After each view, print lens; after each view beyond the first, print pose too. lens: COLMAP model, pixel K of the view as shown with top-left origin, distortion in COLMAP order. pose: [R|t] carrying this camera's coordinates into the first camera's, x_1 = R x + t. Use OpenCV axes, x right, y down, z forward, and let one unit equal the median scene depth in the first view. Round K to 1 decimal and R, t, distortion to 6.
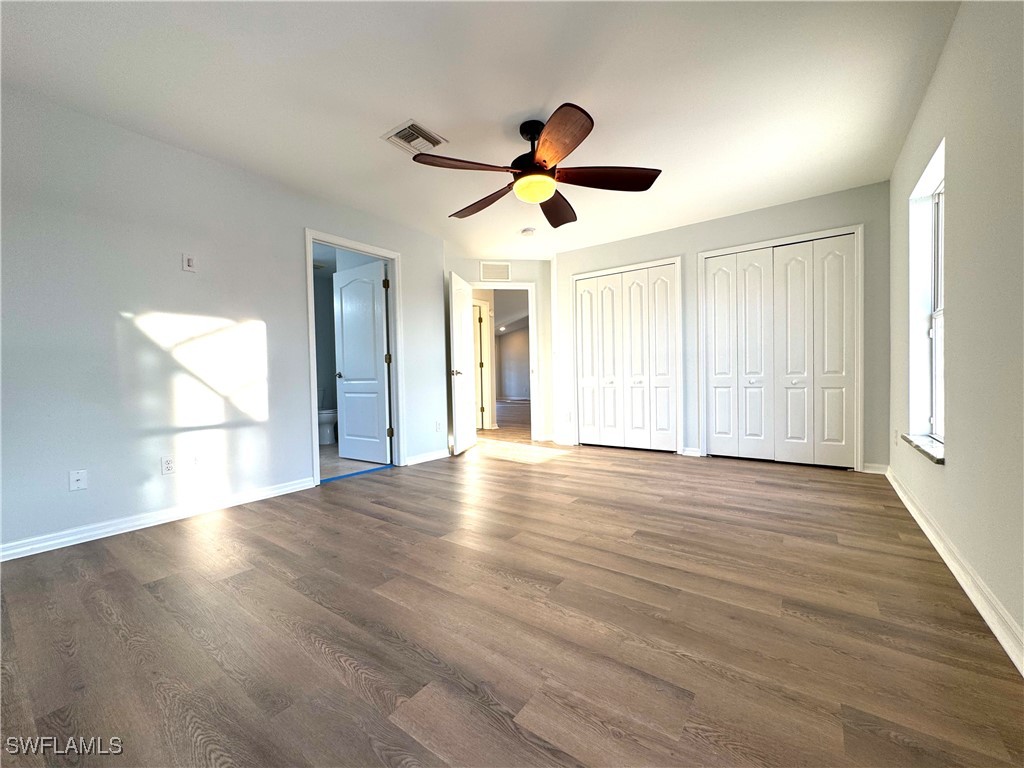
lens RADIAL K [[409.4, 0, 510.6], [0, 409.4, 382.0], [0, 0, 1]] dist [-0.003464, 0.000496]
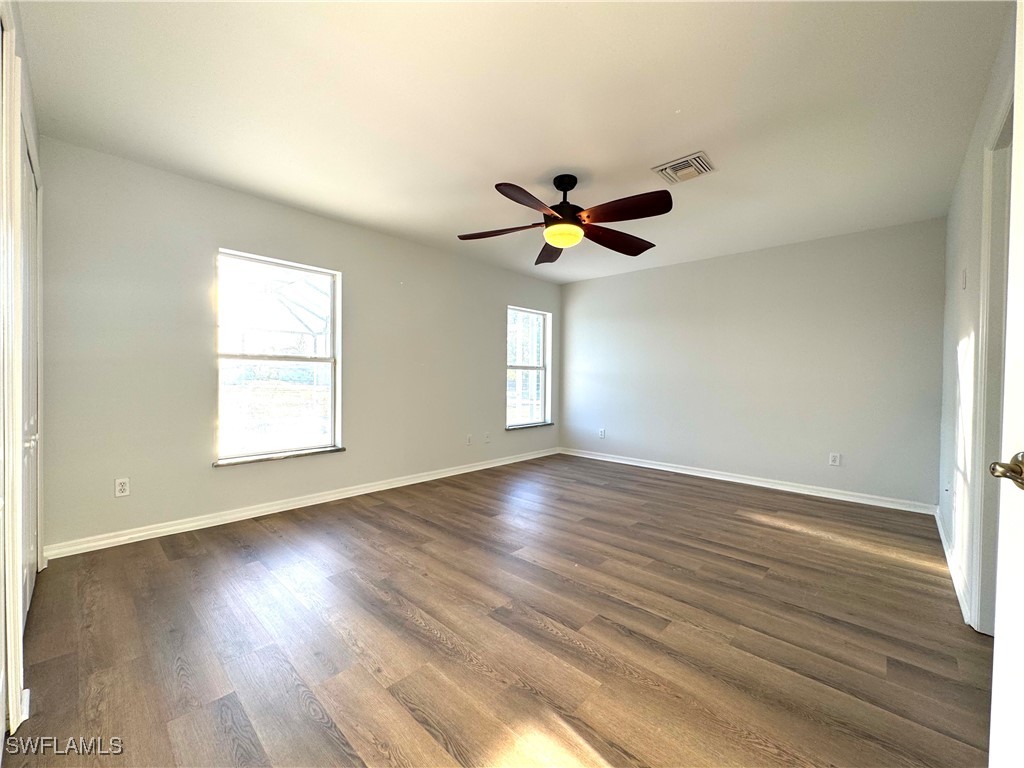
lens RADIAL K [[409.4, 0, 512.1], [0, 409.4, 388.2], [0, 0, 1]] dist [-0.003464, 0.000496]
pose [[-0.993254, 0.005487, 0.115827, 0.067843], [0.009911, 0.999242, 0.037648, -0.103082], [-0.115532, 0.038542, -0.992556, 1.996452]]
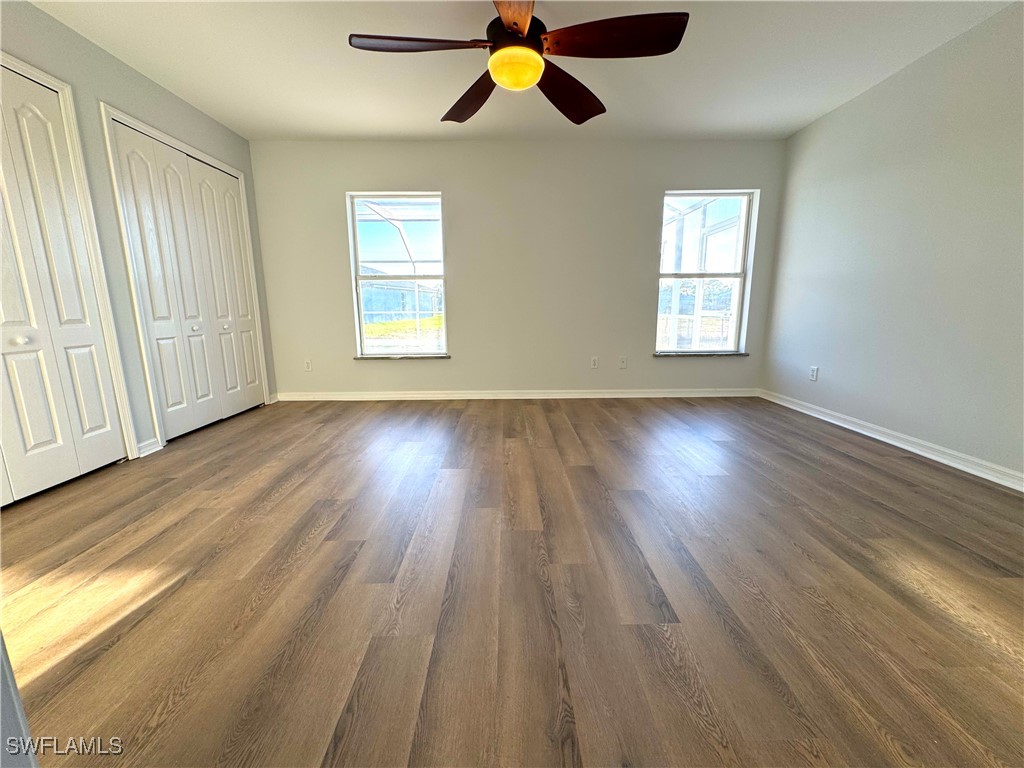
lens RADIAL K [[409.4, 0, 511.6], [0, 409.4, 384.9], [0, 0, 1]] dist [-0.003464, 0.000496]
pose [[-0.602213, -0.127496, 0.788089, -0.583644], [0.031461, 0.982608, 0.183005, -0.027847], [-0.797715, 0.135002, -0.587729, 1.460367]]
